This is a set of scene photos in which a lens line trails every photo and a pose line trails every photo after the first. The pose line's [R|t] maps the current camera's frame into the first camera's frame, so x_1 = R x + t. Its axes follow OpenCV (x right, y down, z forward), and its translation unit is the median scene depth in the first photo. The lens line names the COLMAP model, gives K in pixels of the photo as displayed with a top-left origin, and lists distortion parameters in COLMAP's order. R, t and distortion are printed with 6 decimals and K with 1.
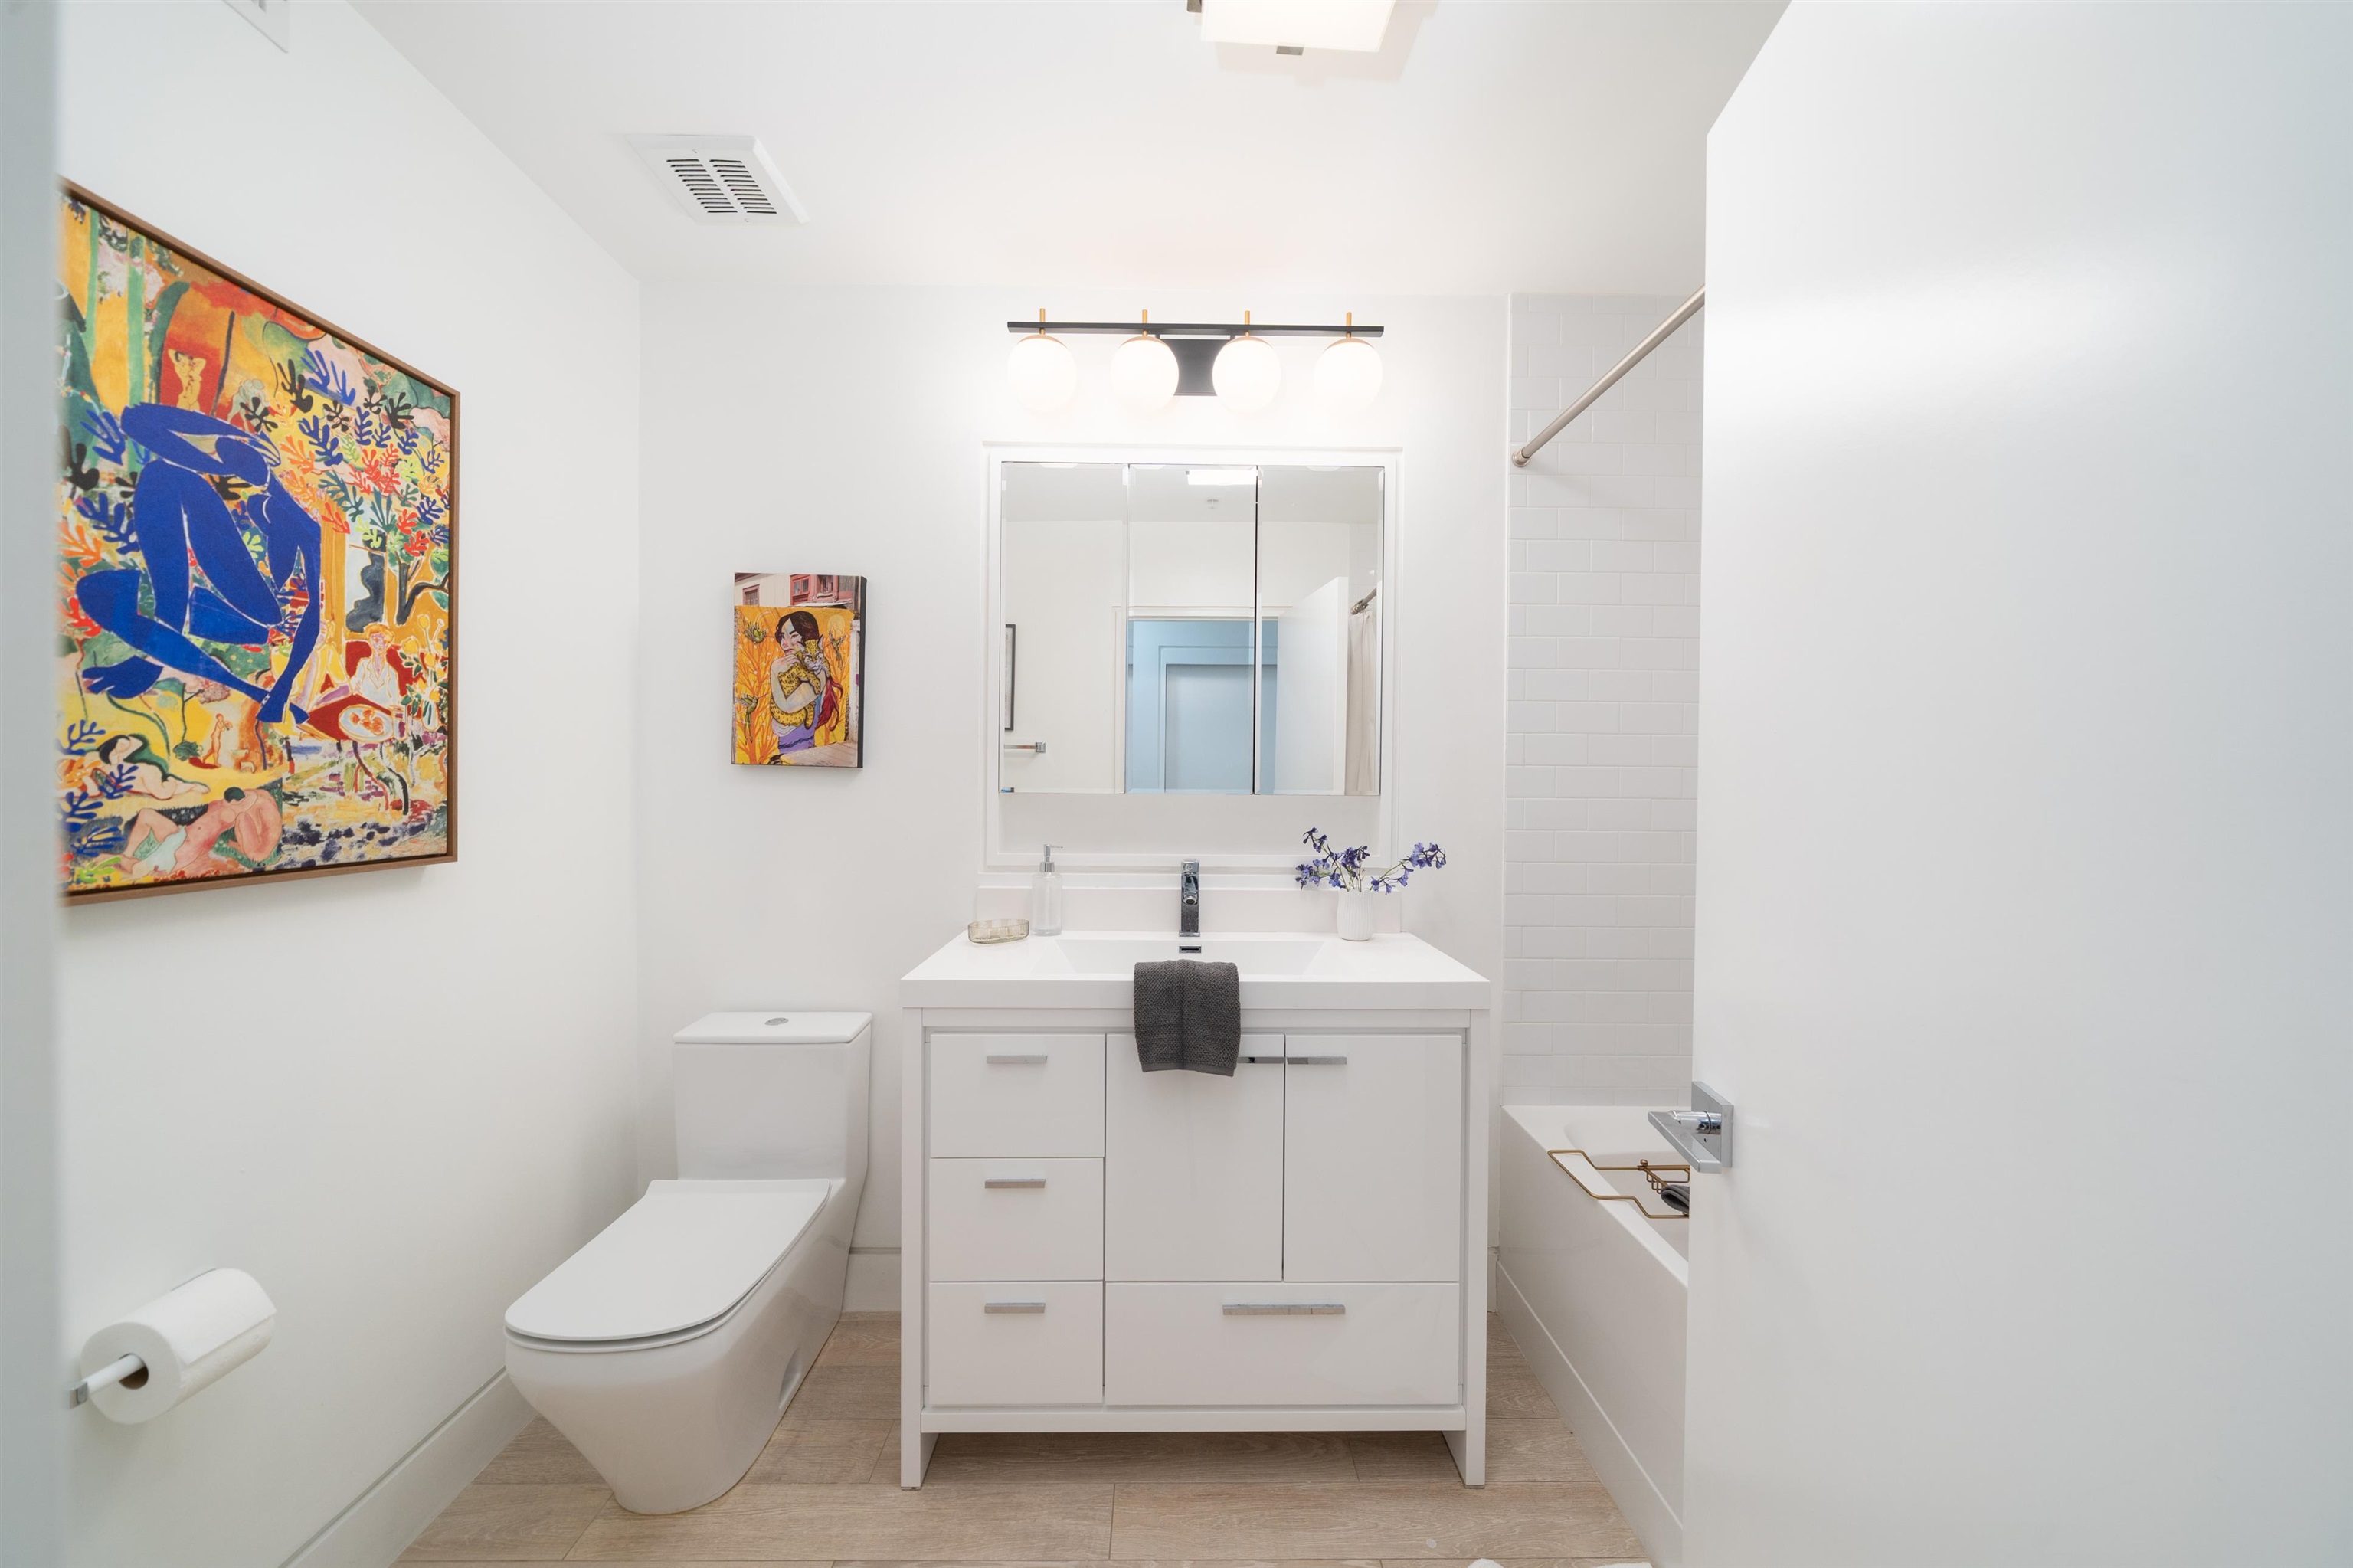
lens RADIAL K [[808.3, 0, 1173.1], [0, 808.3, 786.2], [0, 0, 1]] dist [-0.007049, -0.000098]
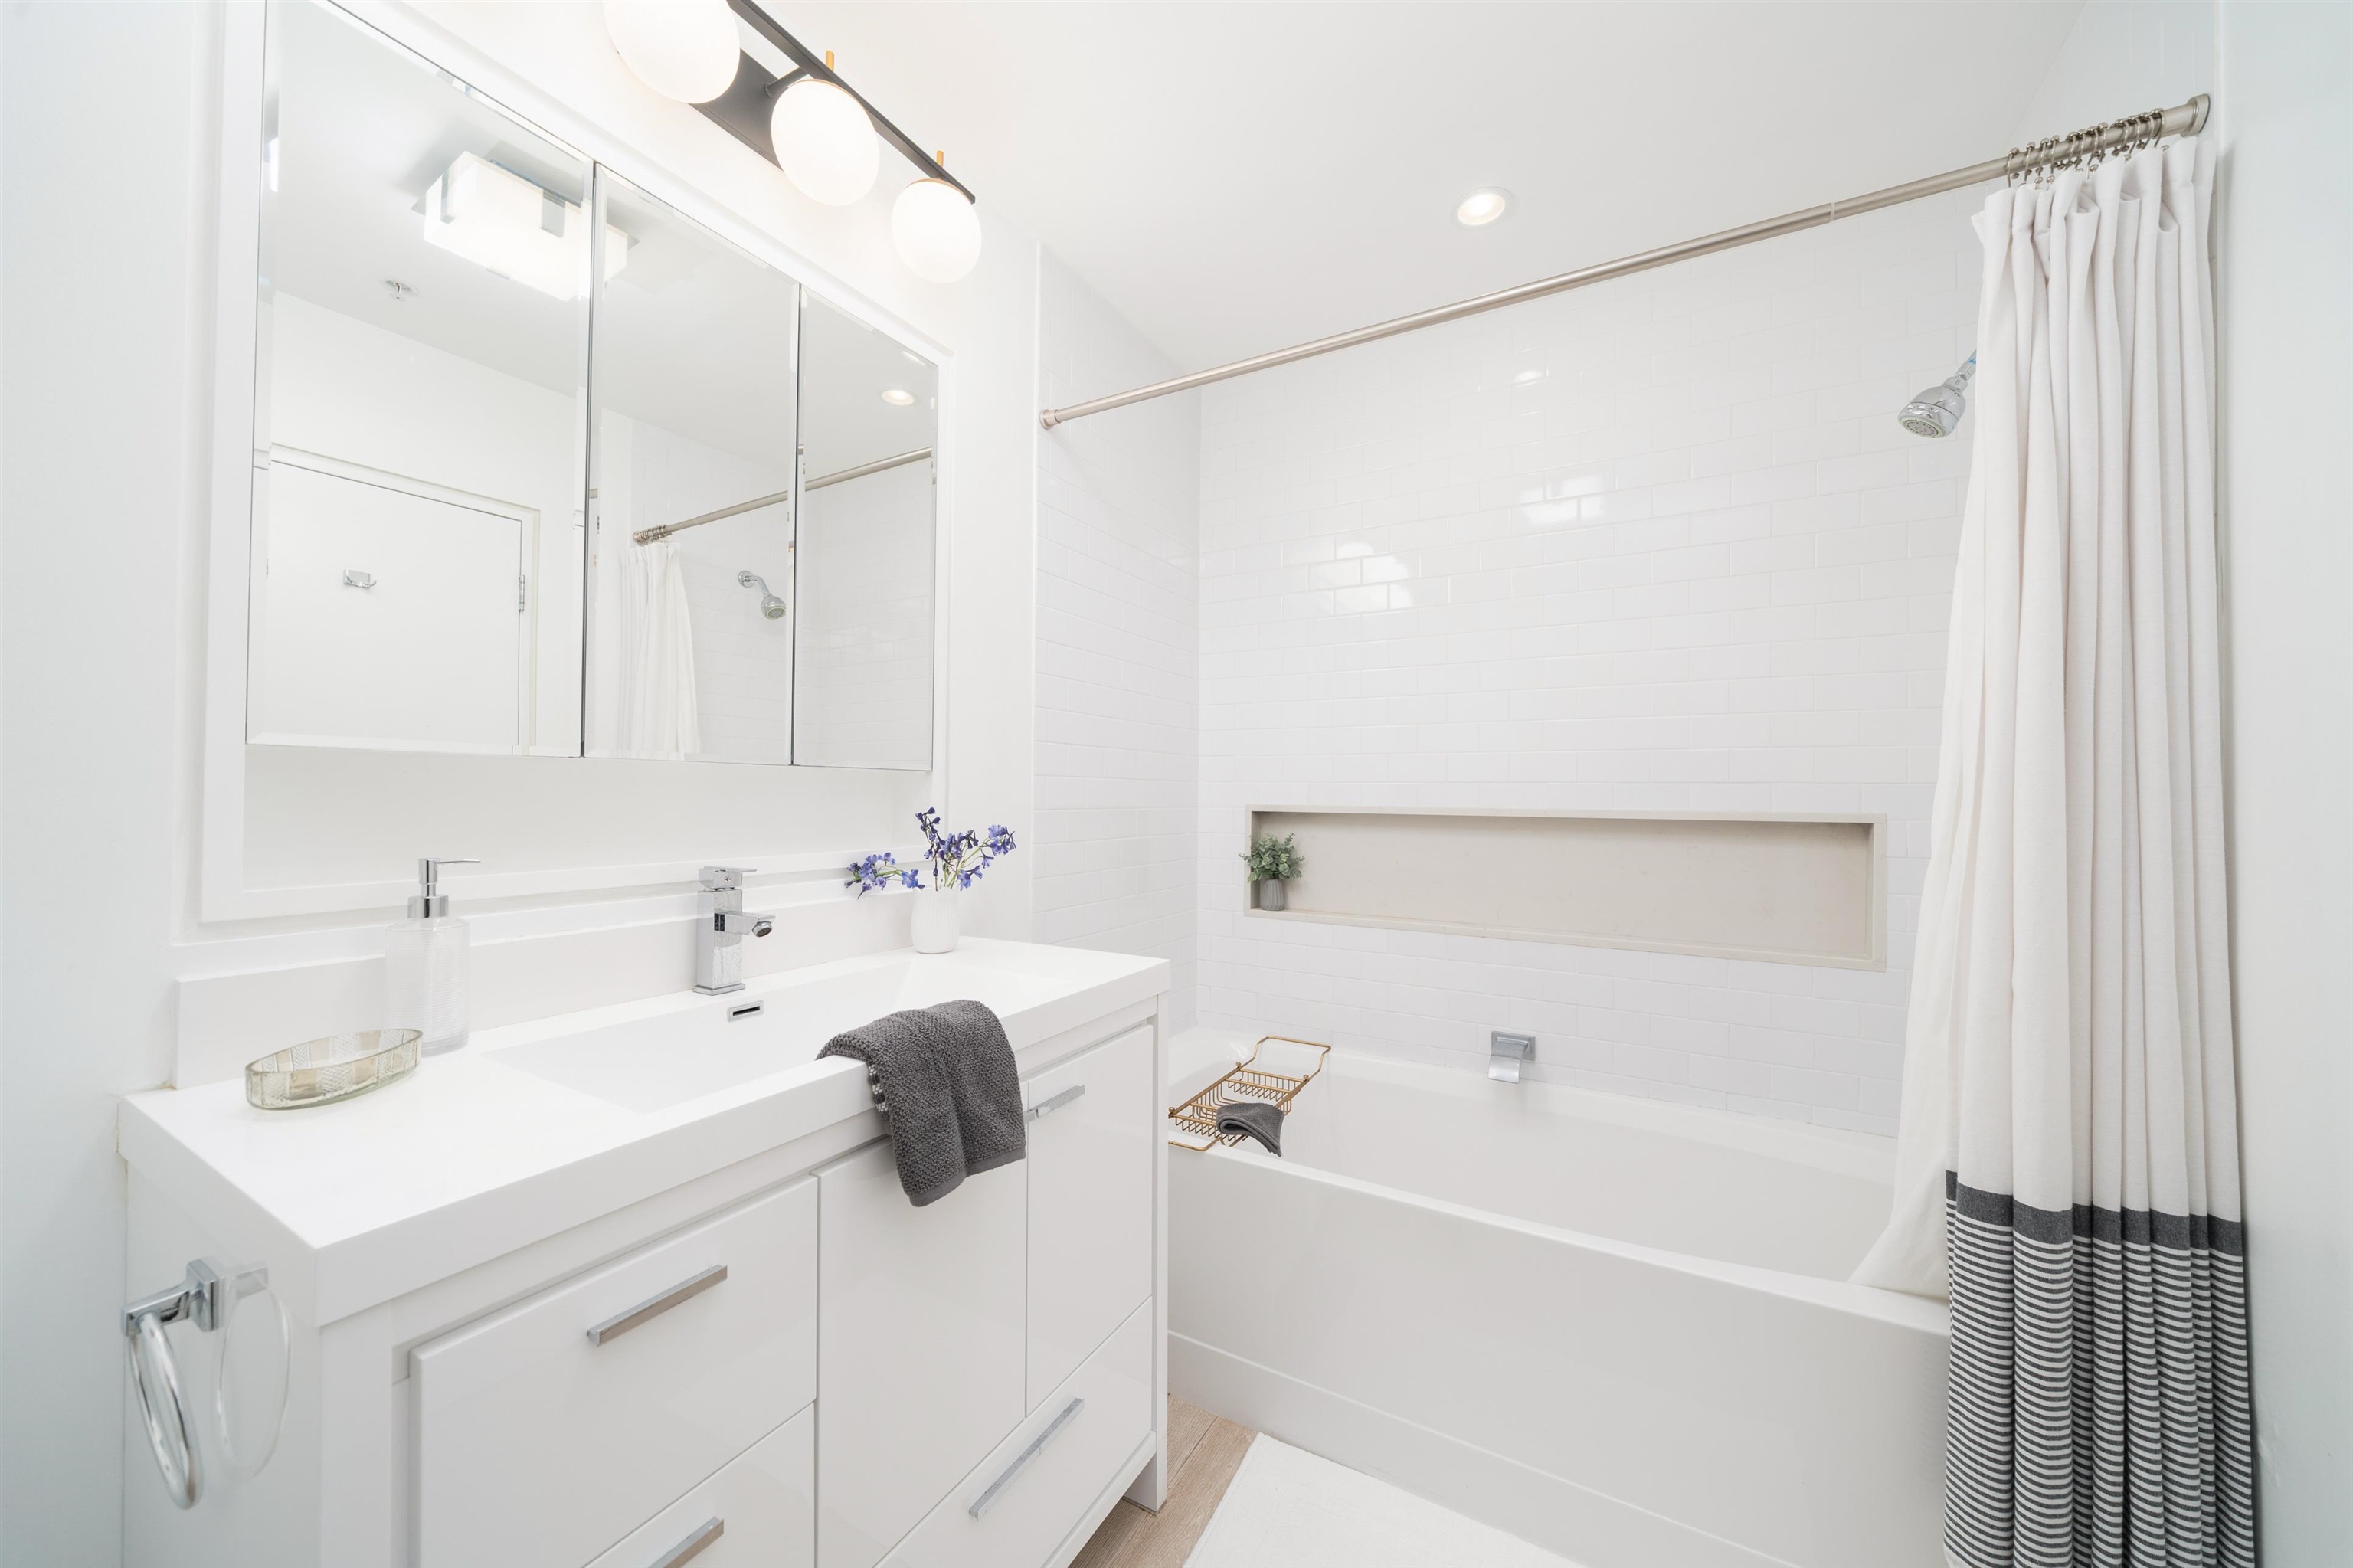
lens RADIAL K [[844.4, 0, 1176.5], [0, 844.4, 784.0], [0, 0, 1]] dist [-0.000865, -0.000200]
pose [[0.505594, 0.007821, 0.862736, -0.369281], [-0.005027, 0.999969, -0.006119, 0.030474], [-0.862757, -0.001243, 0.505618, 0.387030]]
